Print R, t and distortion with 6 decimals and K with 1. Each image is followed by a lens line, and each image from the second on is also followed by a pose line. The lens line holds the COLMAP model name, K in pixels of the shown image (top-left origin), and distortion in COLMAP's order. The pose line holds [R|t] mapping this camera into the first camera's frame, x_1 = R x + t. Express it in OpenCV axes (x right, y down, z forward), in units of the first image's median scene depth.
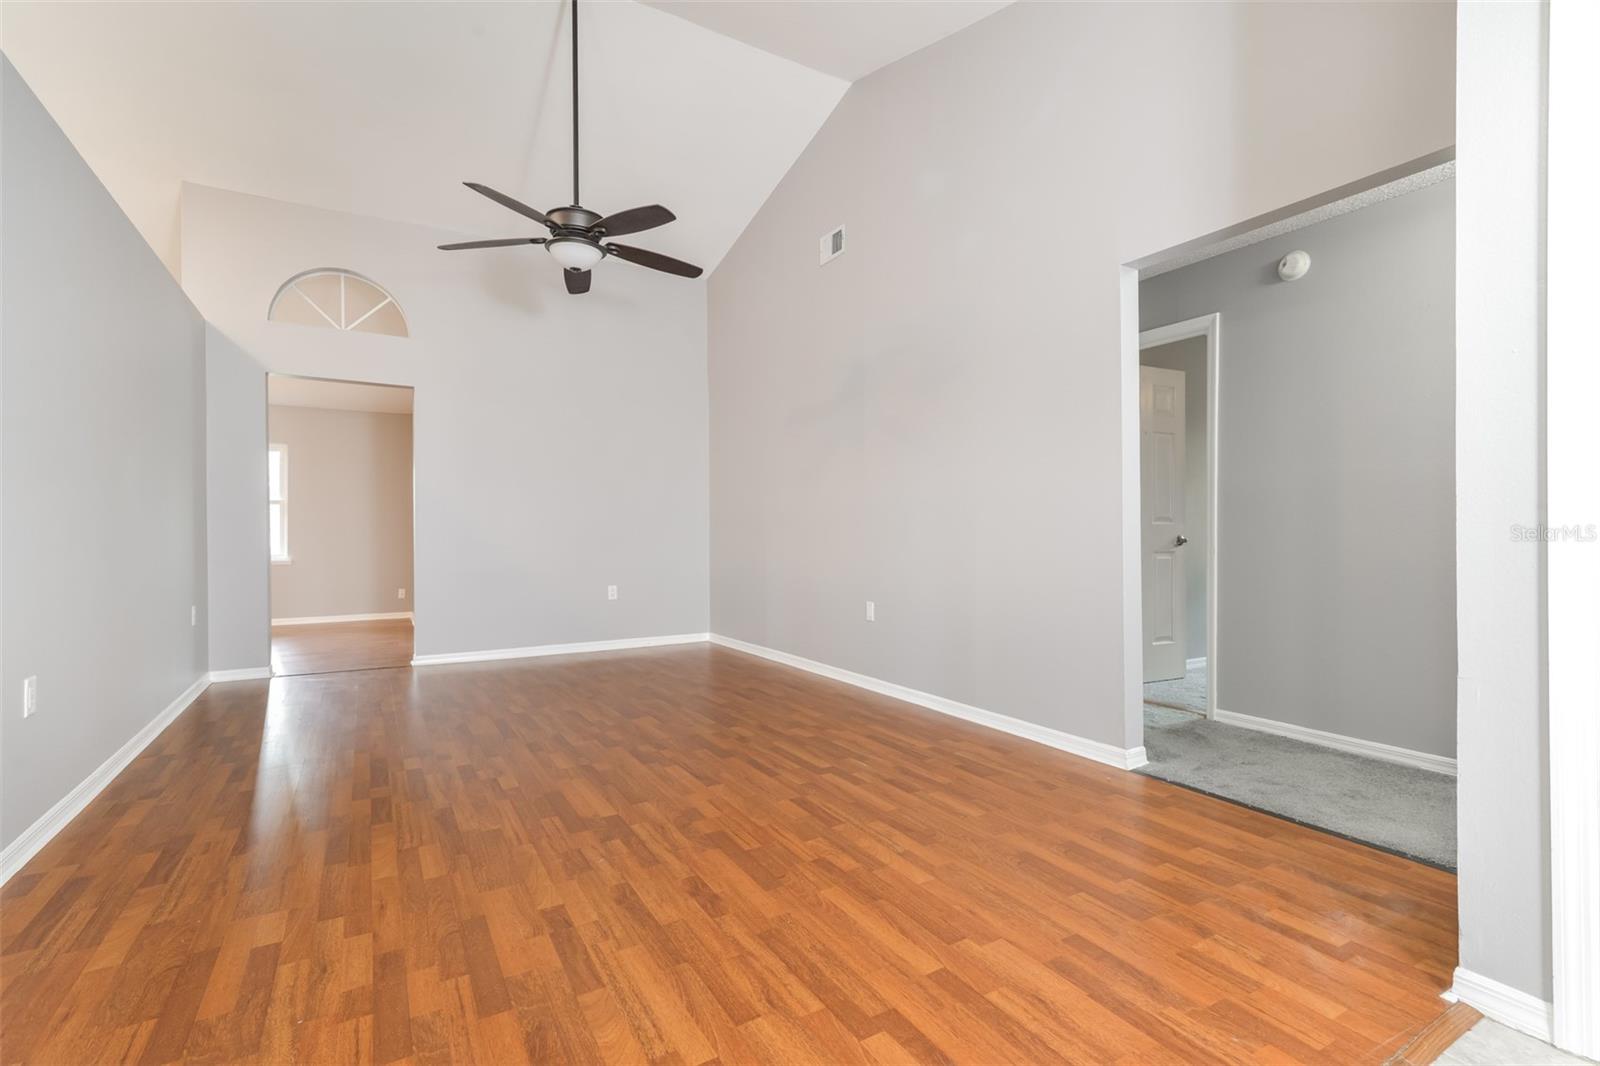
lens RADIAL K [[737.1, 0, 800.0], [0, 737.1, 533.0], [0, 0, 1]] dist [0.000911, 0.000158]
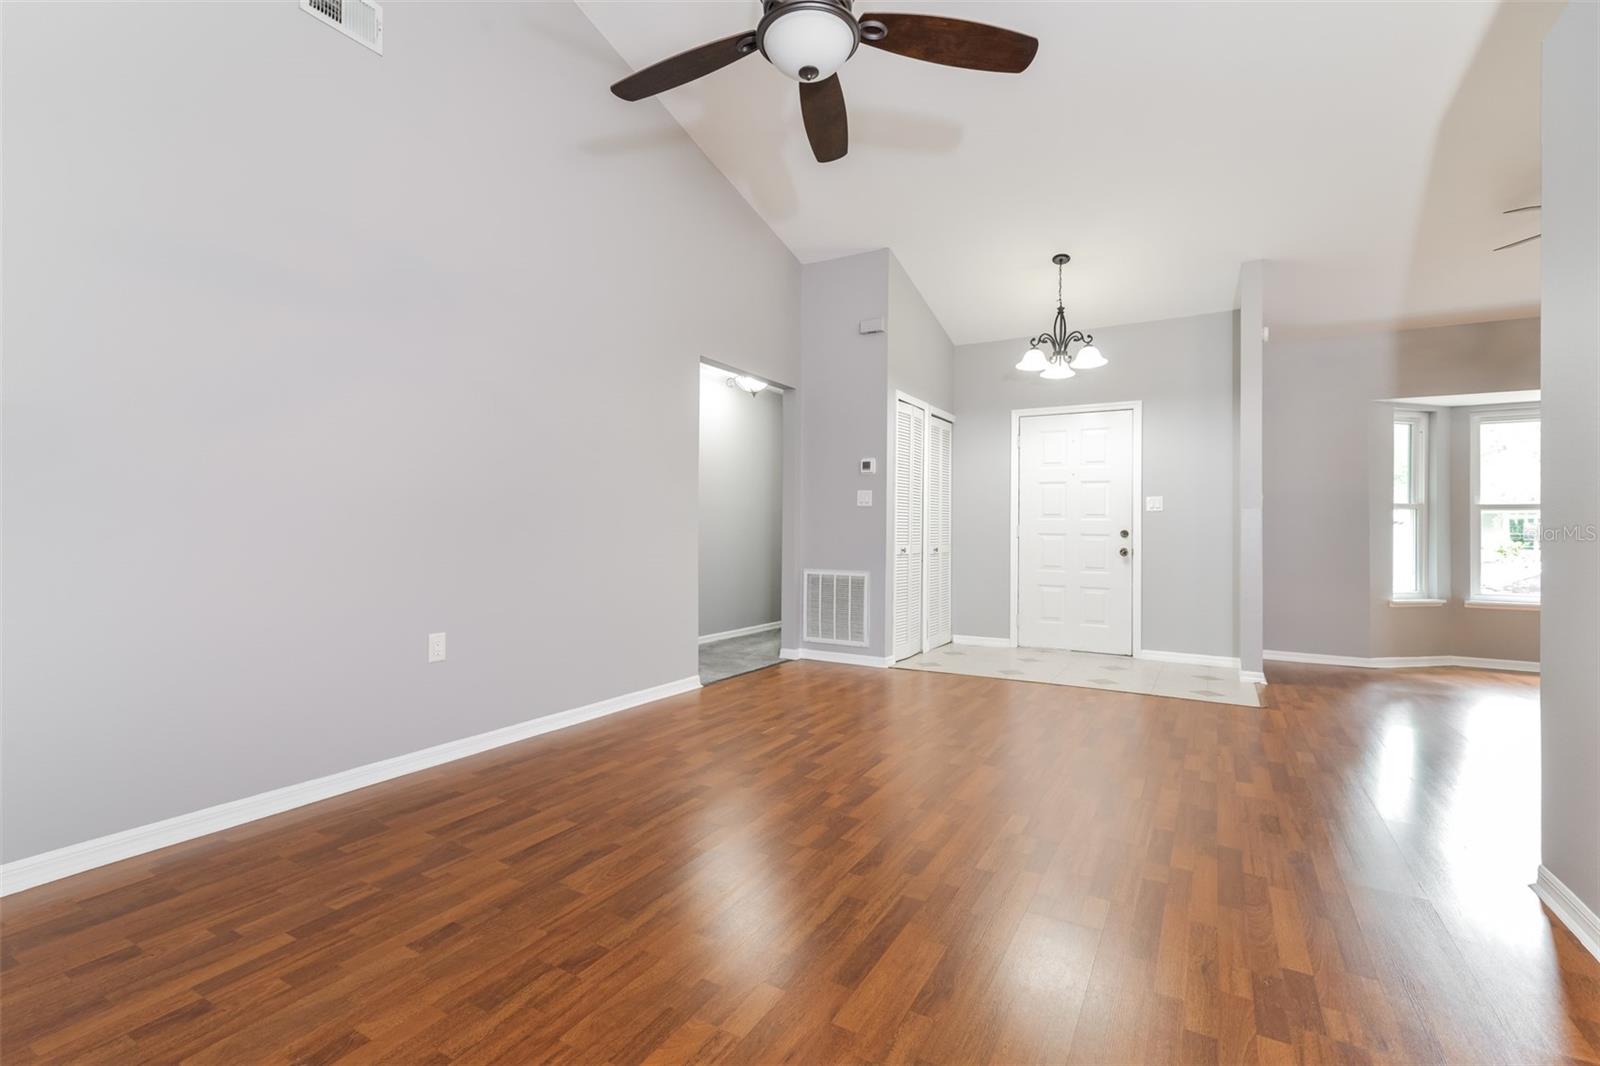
lens RADIAL K [[696.1, 0, 800.0], [0, 696.1, 533.0], [0, 0, 1]] dist [0.001946, -0.013541]
pose [[-0.482798, -0.001877, 0.875730, -0.888979], [-0.009402, 0.999951, -0.003041, 0.001454], [-0.875681, -0.009702, -0.482792, 1.458888]]
